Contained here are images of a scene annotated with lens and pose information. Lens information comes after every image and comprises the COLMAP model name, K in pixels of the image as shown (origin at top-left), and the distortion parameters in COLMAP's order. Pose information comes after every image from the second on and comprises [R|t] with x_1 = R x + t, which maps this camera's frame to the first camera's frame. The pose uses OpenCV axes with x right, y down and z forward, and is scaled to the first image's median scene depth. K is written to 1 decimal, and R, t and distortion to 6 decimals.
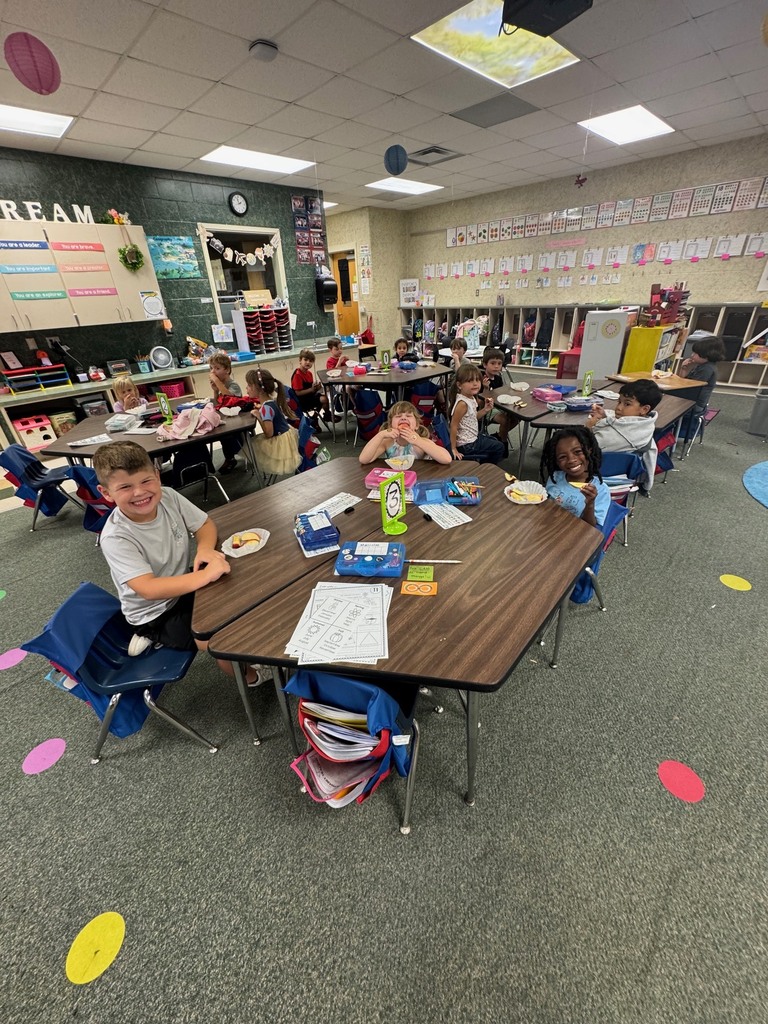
lens RADIAL K [[407.9, 0, 383.8], [0, 407.9, 512.8], [0, 0, 1]] dist [-0.001724, -0.000191]
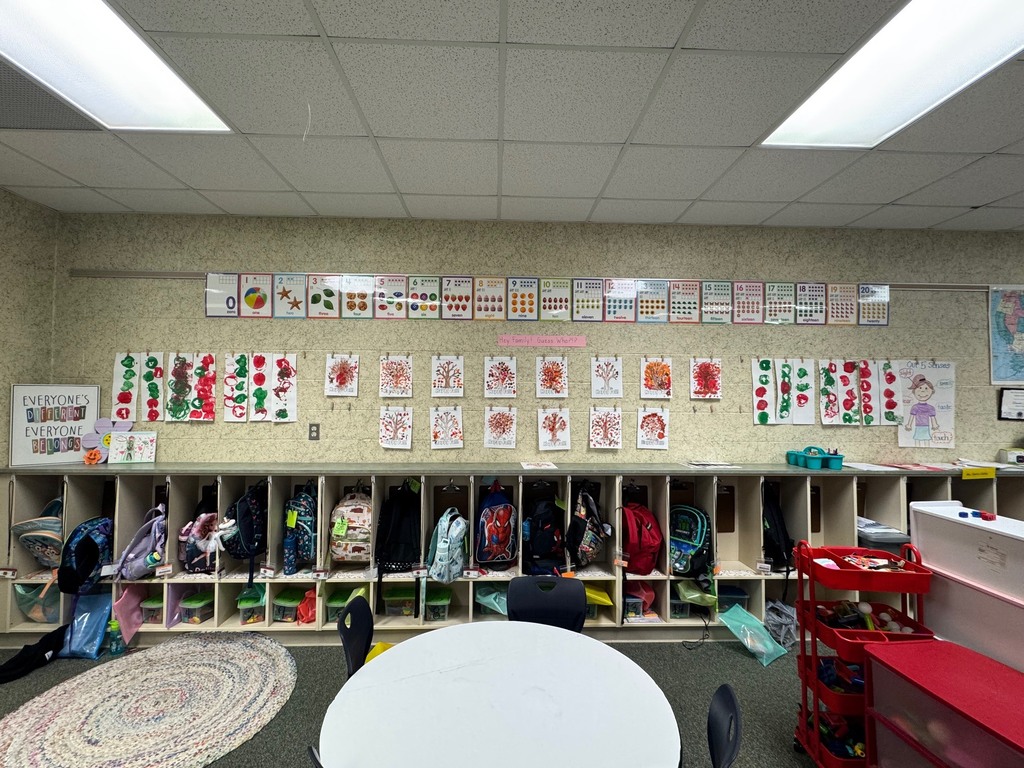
lens RADIAL K [[464.8, 0, 509.1], [0, 464.8, 380.6], [0, 0, 1]] dist [0.000010, -0.000031]
pose [[0.681750, 0.073261, 0.727908, 0.057380], [0.316585, 0.867445, -0.383815, -0.489250], [-0.659538, 0.492110, 0.568187, 0.841429]]
